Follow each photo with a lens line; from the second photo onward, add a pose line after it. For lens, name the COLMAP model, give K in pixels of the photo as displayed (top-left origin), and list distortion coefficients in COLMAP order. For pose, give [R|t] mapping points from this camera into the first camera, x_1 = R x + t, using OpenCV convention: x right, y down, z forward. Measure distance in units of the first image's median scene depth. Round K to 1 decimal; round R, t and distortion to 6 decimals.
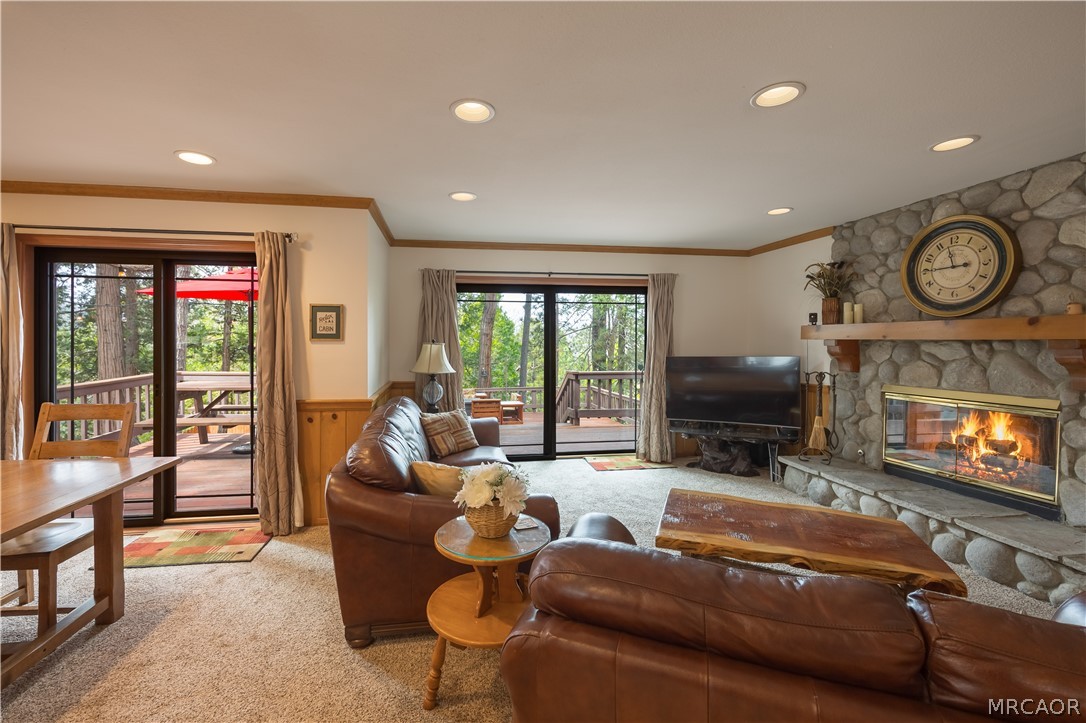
lens RADIAL K [[449.4, 0, 535.3], [0, 449.4, 344.7], [0, 0, 1]] dist [0.000364, -0.000360]
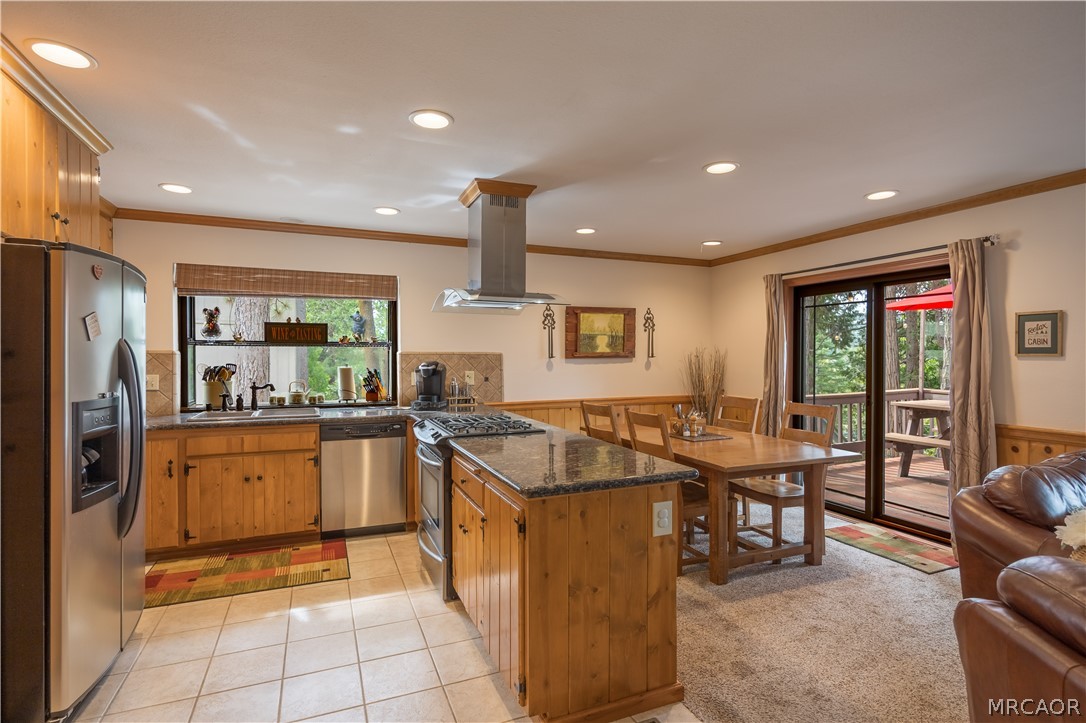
lens RADIAL K [[576.0, 0, 542.4], [0, 576.0, 358.8], [0, 0, 1]] dist [0.003298, 0.000026]
pose [[0.243351, 0.001201, -0.969938, 0.288898], [-0.005459, 0.999985, -0.000131, 0.001087], [0.969923, 0.005327, 0.243354, -0.115058]]
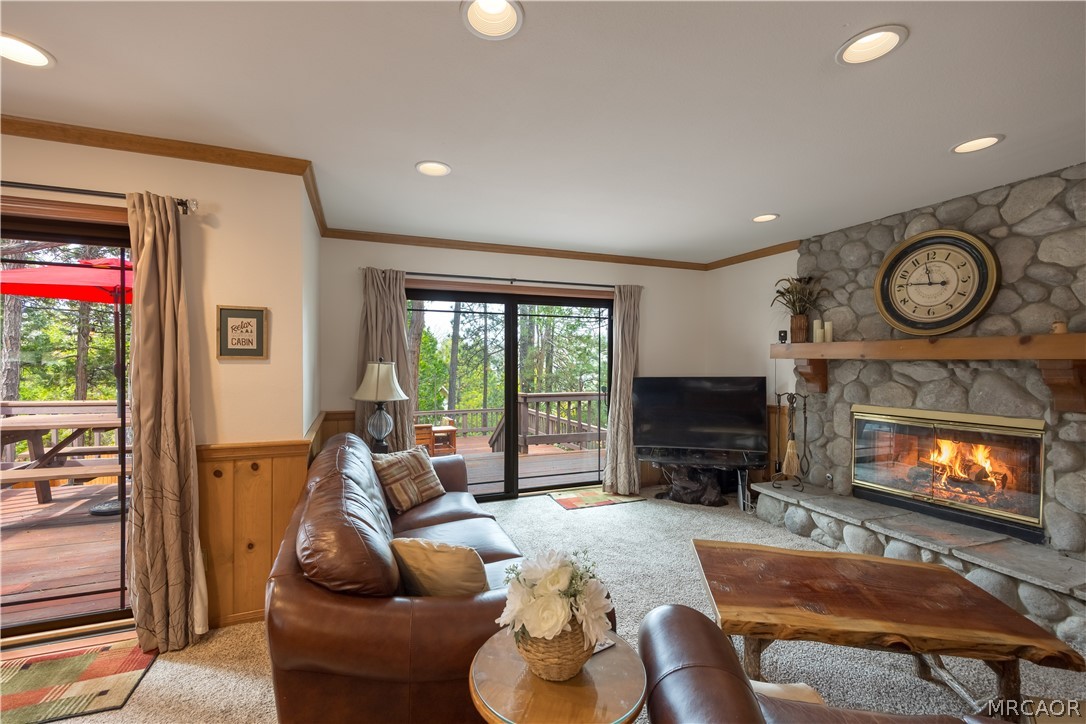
lens RADIAL K [[460.6, 0, 515.7], [0, 460.6, 366.0], [0, 0, 1]] dist [0.010086, -0.000827]
pose [[0.989062, 0.000120, 0.147498, -0.128698], [-0.001015, 0.999982, 0.005997, -0.002077], [-0.147495, -0.006081, 0.989044, 0.193640]]
